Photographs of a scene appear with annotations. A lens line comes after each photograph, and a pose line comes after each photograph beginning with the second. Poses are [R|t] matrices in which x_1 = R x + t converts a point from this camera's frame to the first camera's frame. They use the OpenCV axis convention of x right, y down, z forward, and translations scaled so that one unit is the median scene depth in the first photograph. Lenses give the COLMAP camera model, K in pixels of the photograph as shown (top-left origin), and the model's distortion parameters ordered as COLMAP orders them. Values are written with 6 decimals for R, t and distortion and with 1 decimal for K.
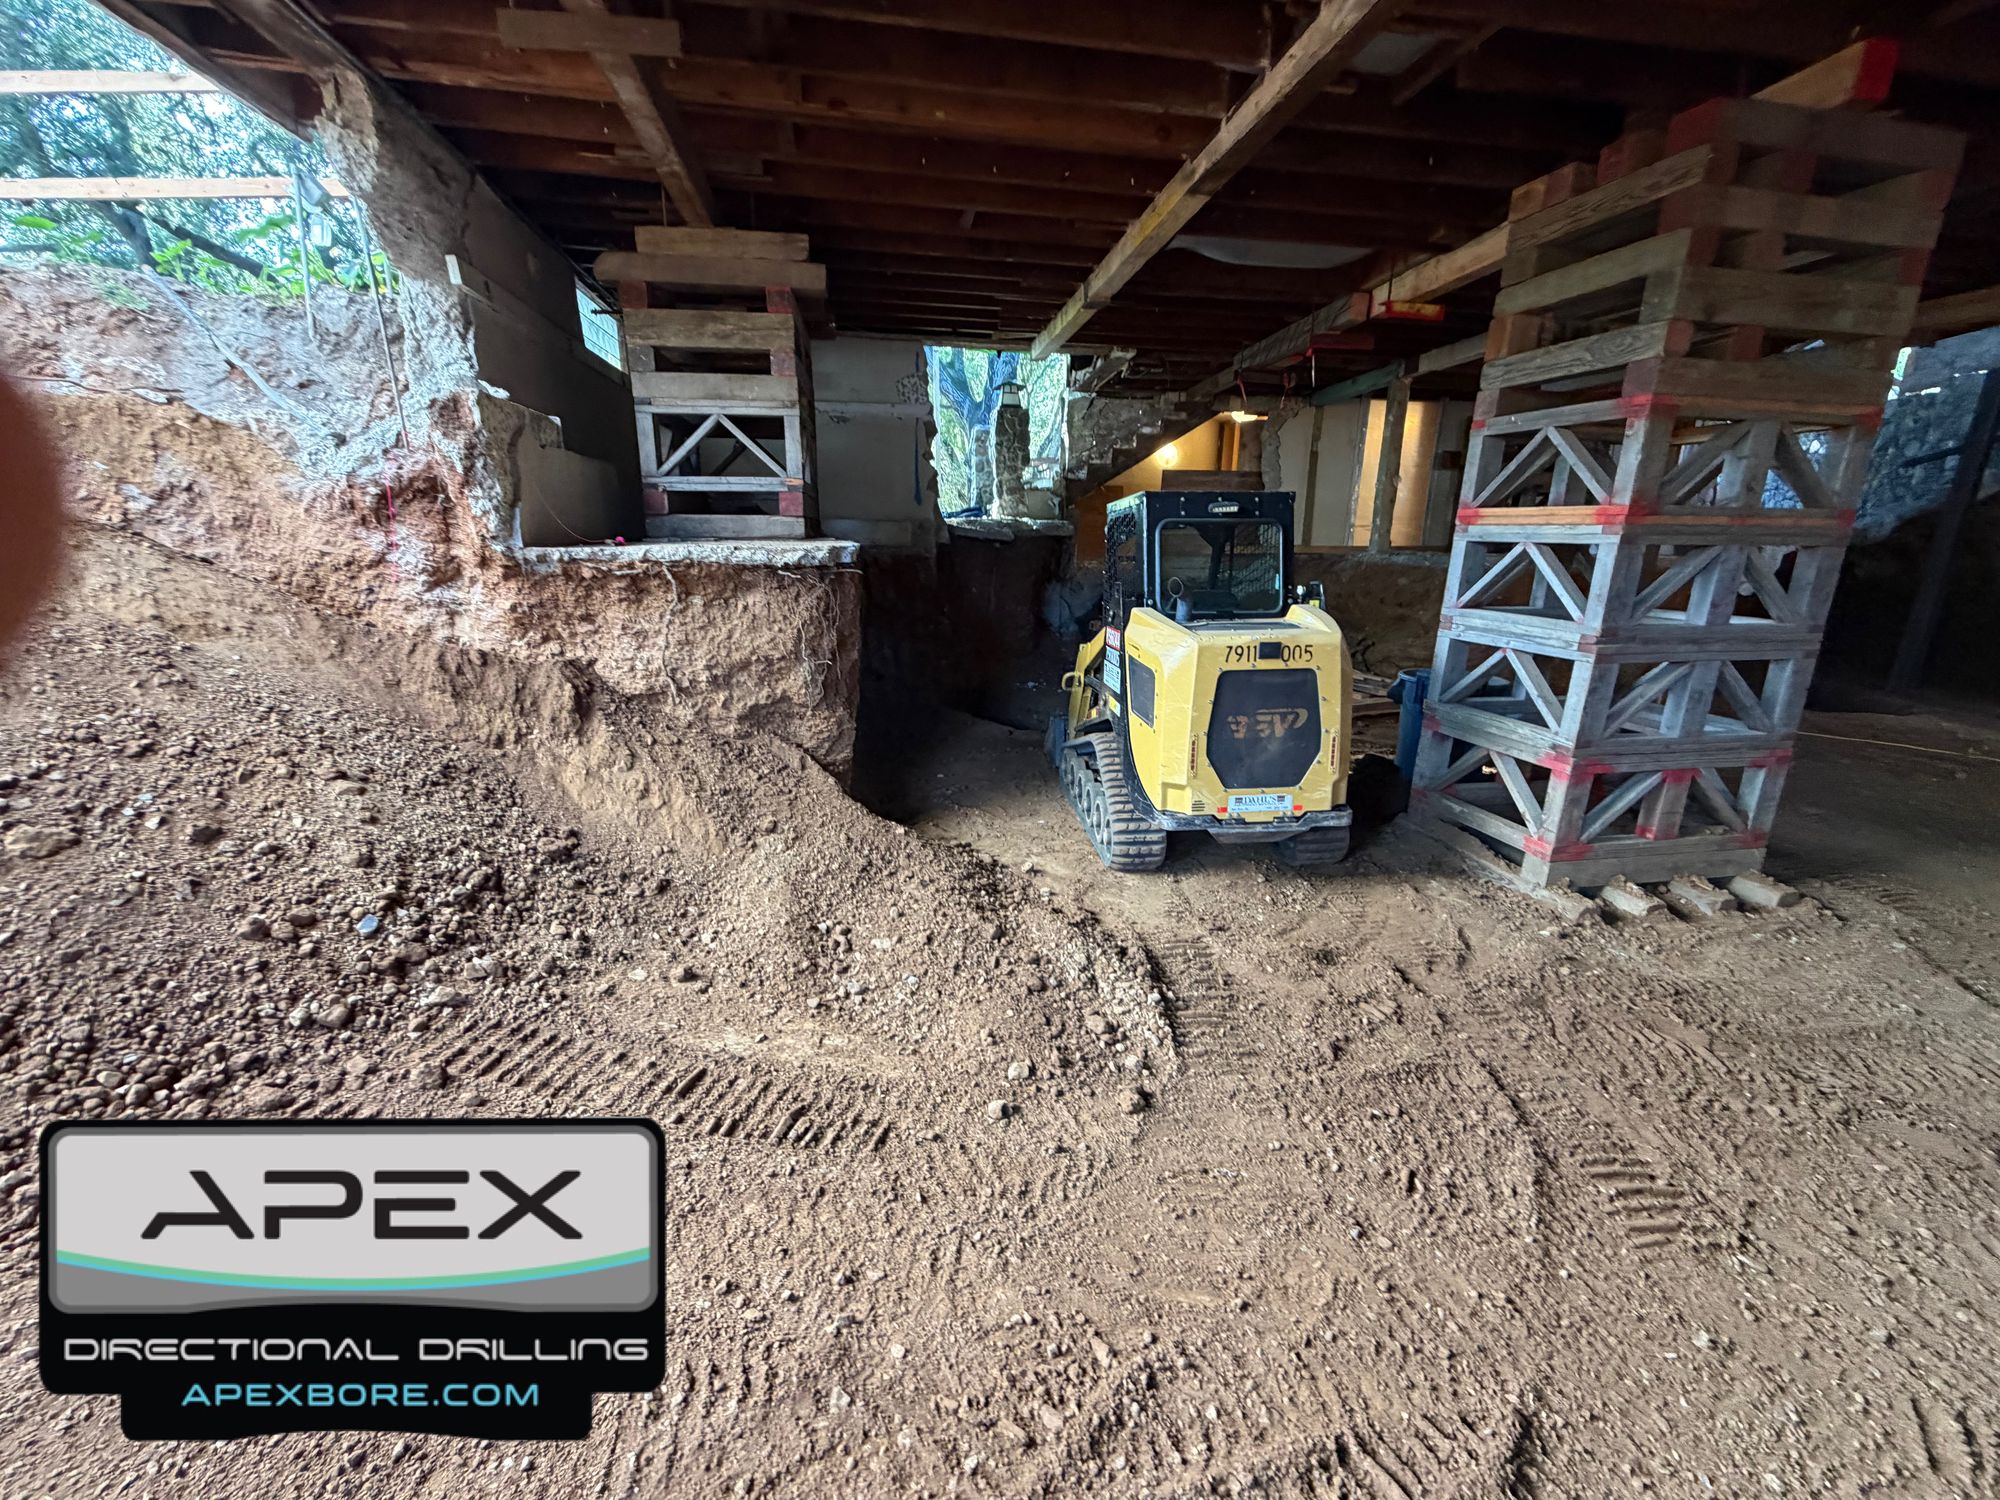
lens RADIAL K [[792.2, 0, 996.8], [0, 792.2, 748.1], [0, 0, 1]] dist [0.001589, -0.000572]
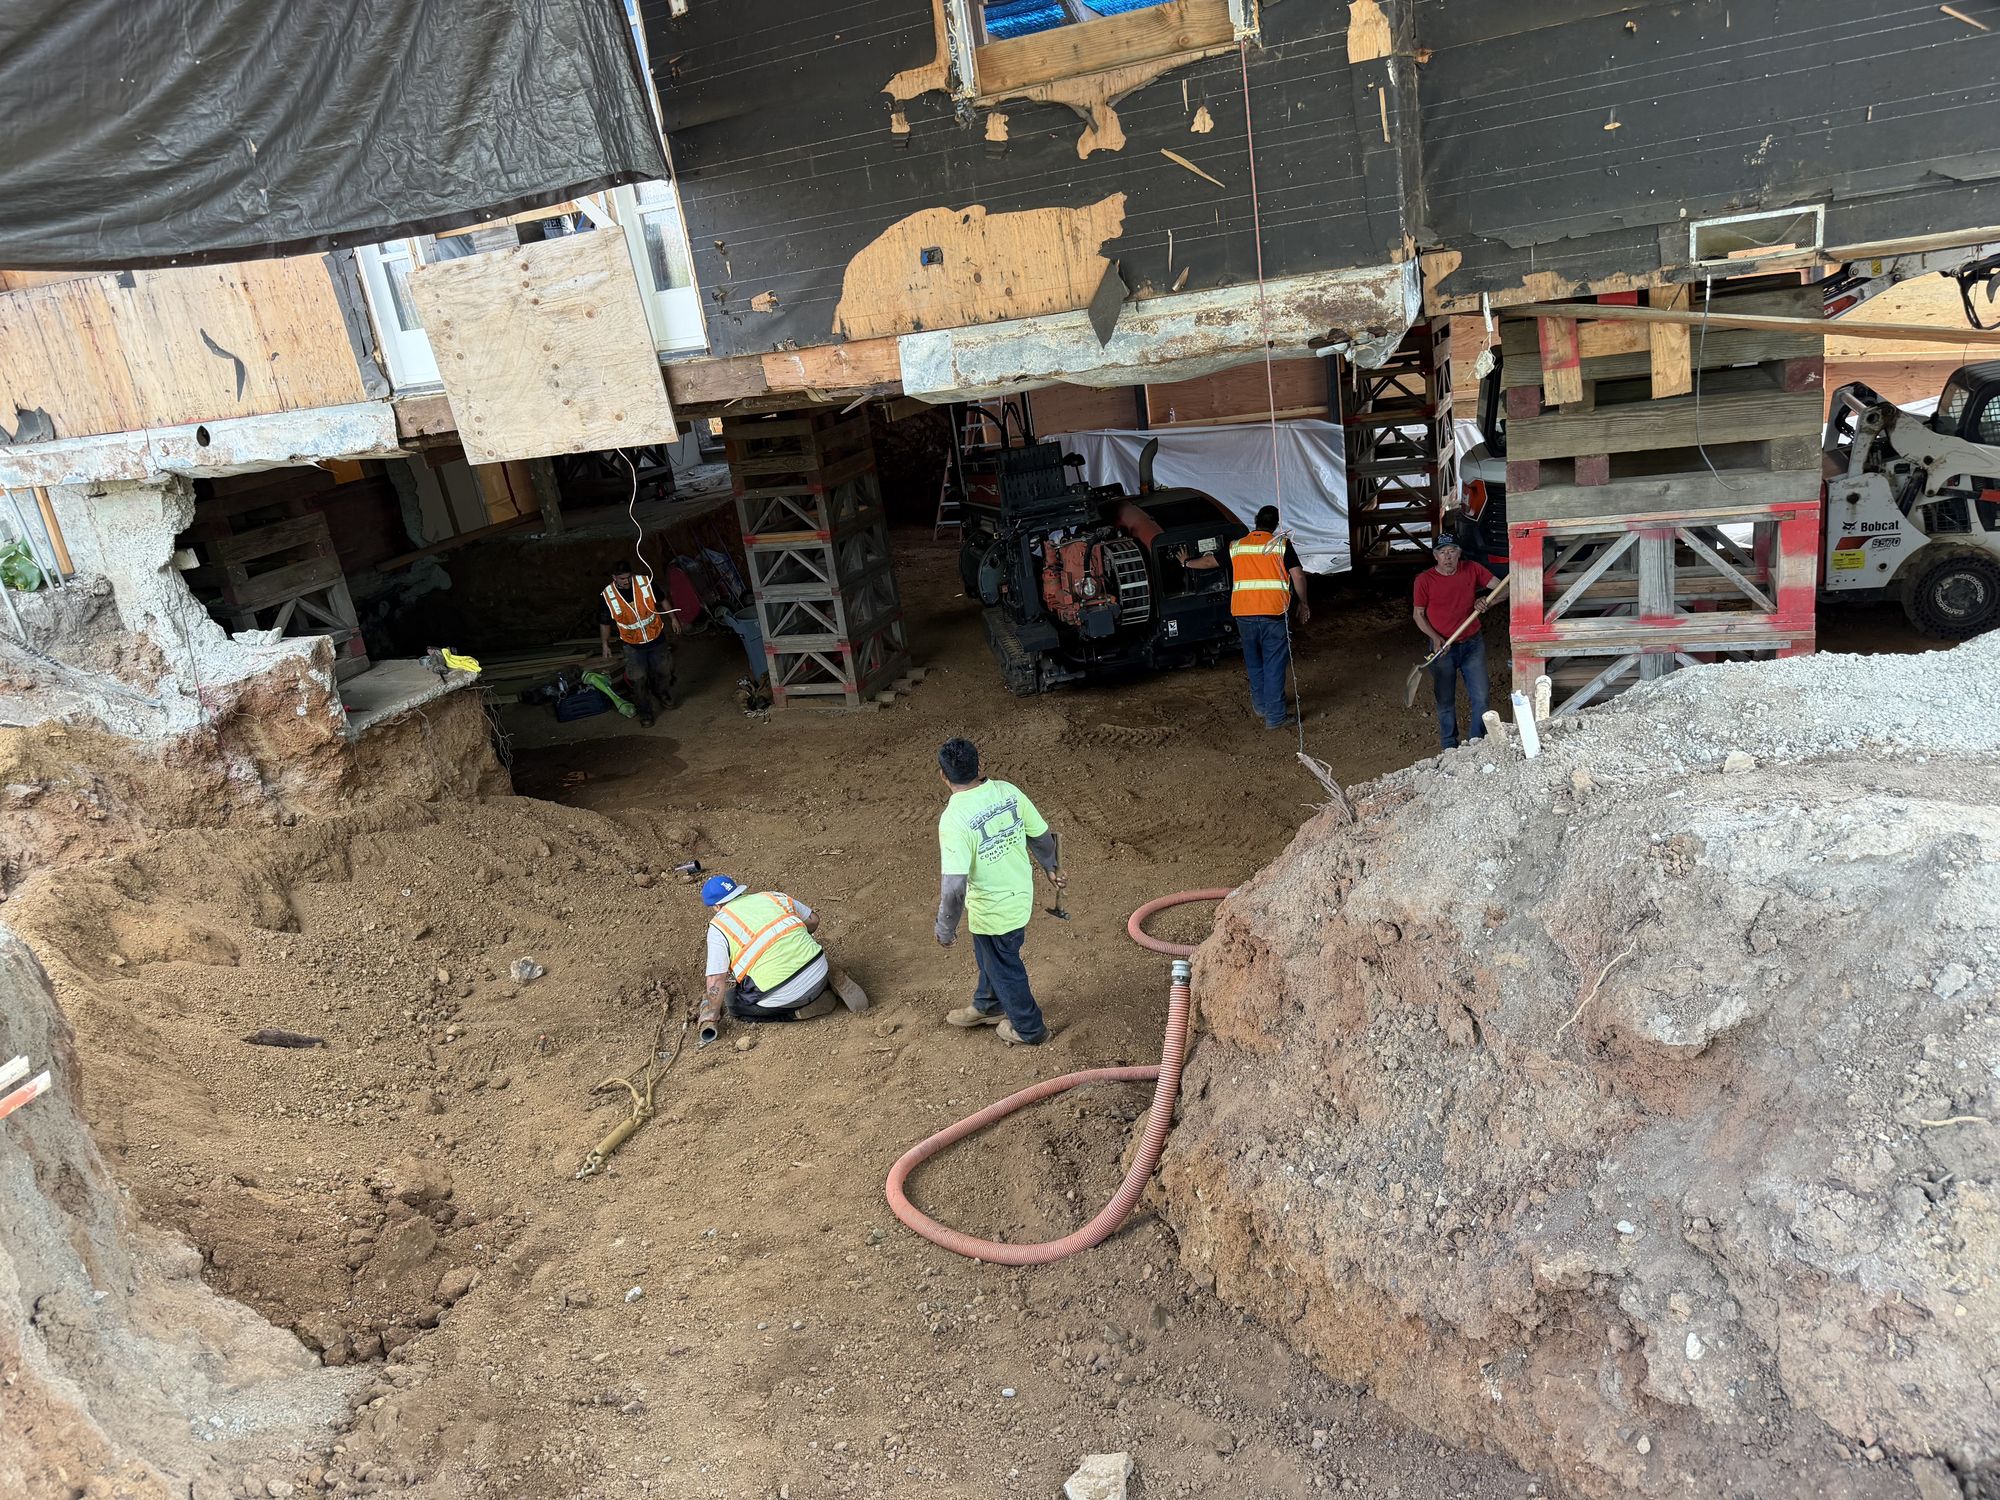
lens RADIAL K [[1398.9, 0, 991.9], [0, 1398.9, 737.3], [0, 0, 1]] dist [0.042150, -0.052077]
pose [[0.521510, -0.357094, 0.774926, -1.950948], [0.367371, 0.913691, 0.173805, -0.250276], [-0.770108, 0.194045, 0.607685, -1.436855]]
